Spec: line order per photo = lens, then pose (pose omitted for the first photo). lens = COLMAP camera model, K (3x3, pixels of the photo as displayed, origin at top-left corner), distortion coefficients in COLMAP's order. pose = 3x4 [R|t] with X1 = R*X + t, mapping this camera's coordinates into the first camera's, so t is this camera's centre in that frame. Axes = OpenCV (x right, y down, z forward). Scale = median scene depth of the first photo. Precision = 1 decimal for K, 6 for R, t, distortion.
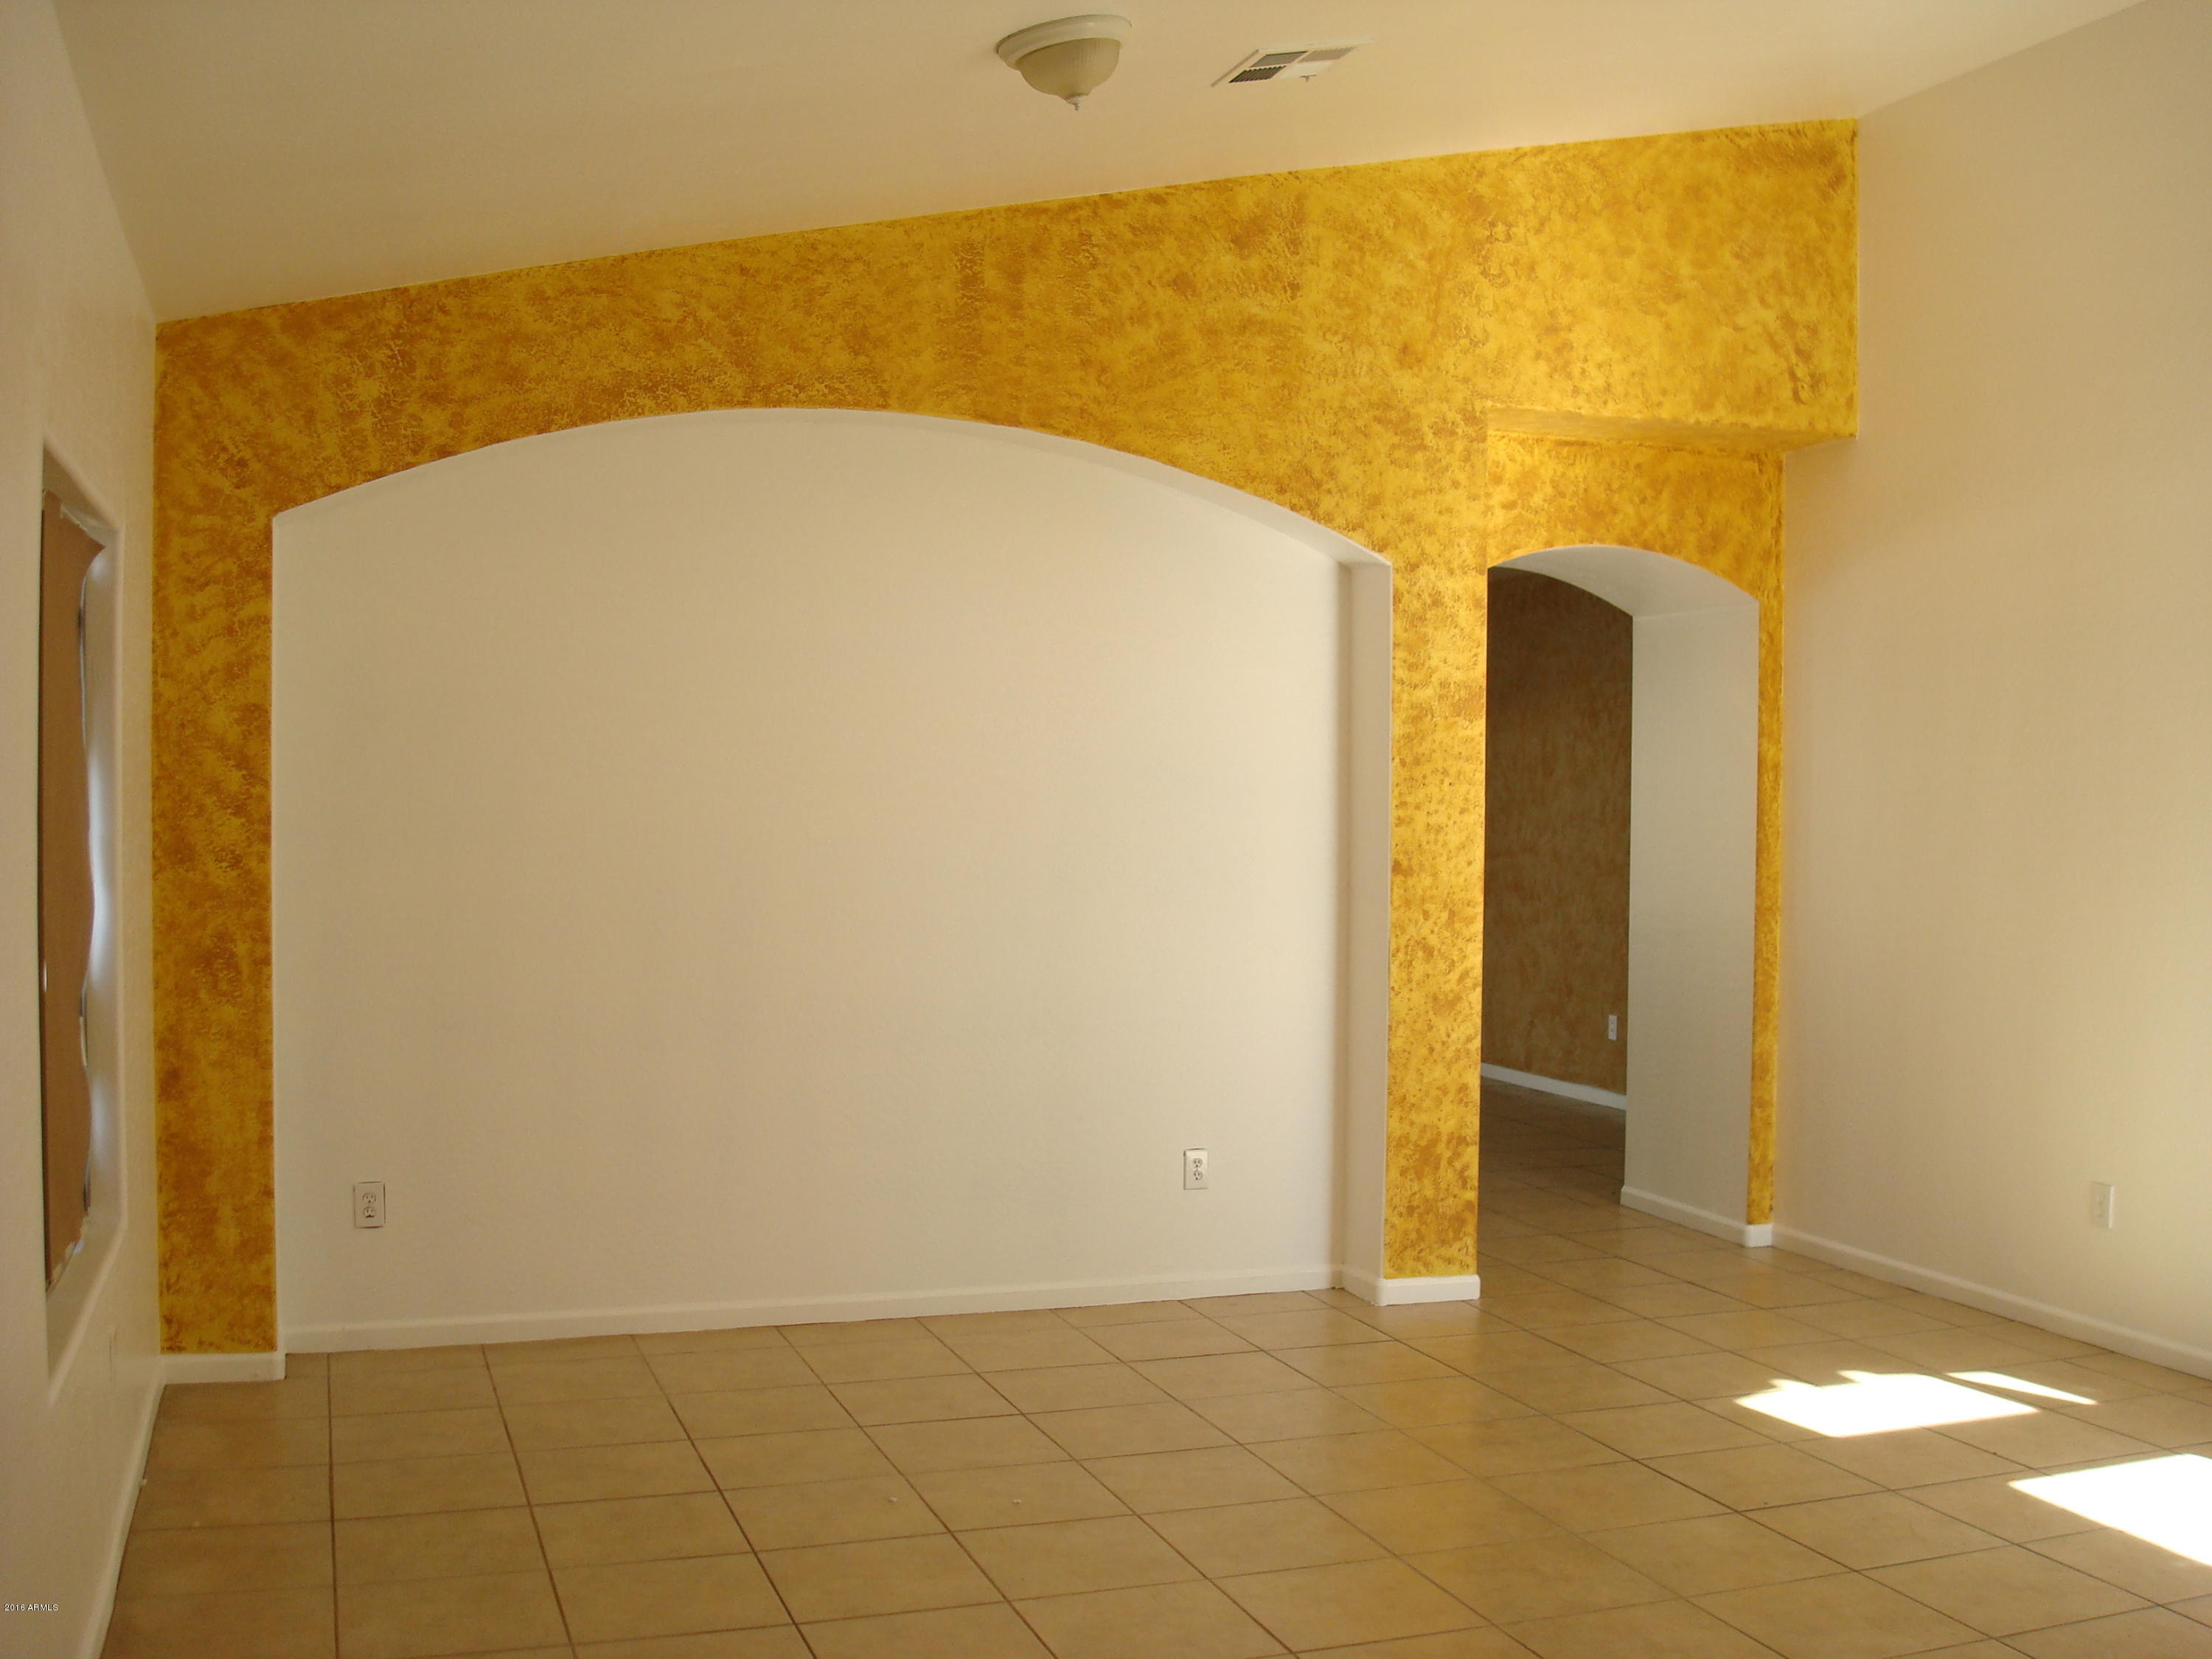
lens RADIAL K [[2278.8, 0, 1106.2], [0, 2278.8, 826.5], [0, 0, 1]] dist [-0.115698, 0.000000]
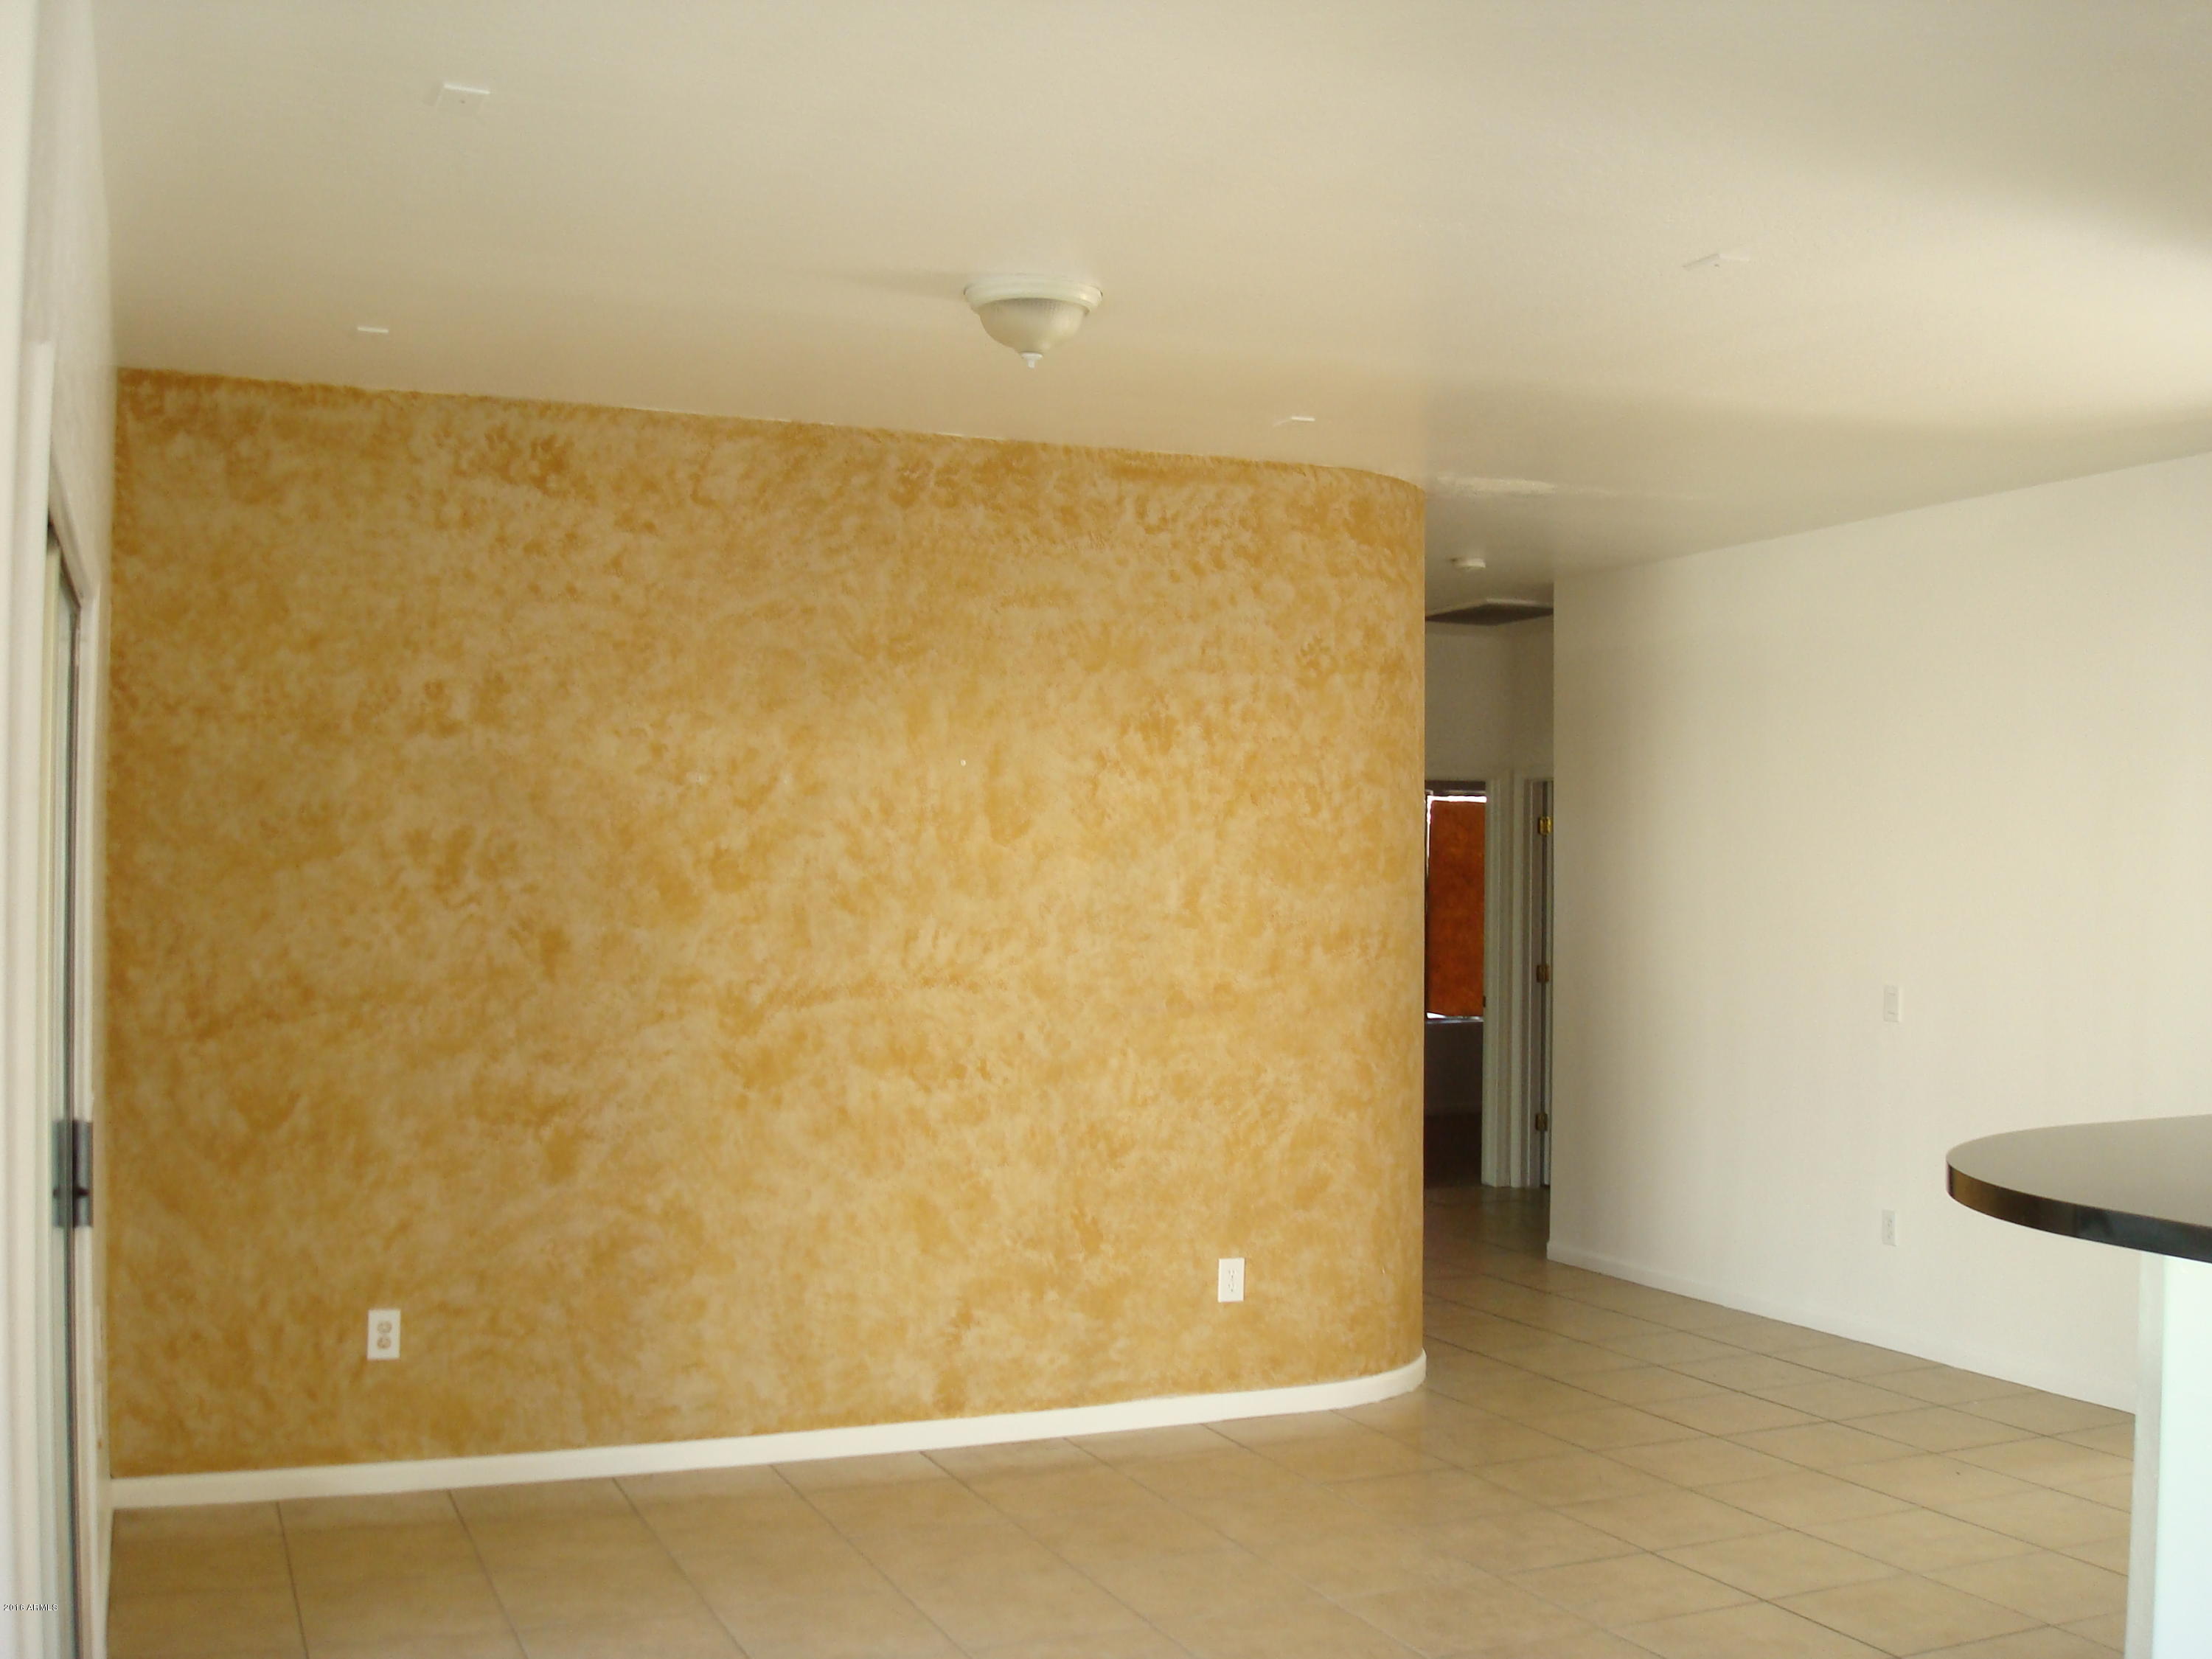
lens RADIAL K [[2278.8, 0, 1104.7], [0, 2278.8, 836.0], [0, 0, 1]] dist [-0.115698, 0.000000]
pose [[-0.081551, 0.002271, 0.996667, -0.326890], [0.003259, 0.999993, -0.002012, -0.020842], [-0.996664, 0.003084, -0.081558, 1.025341]]
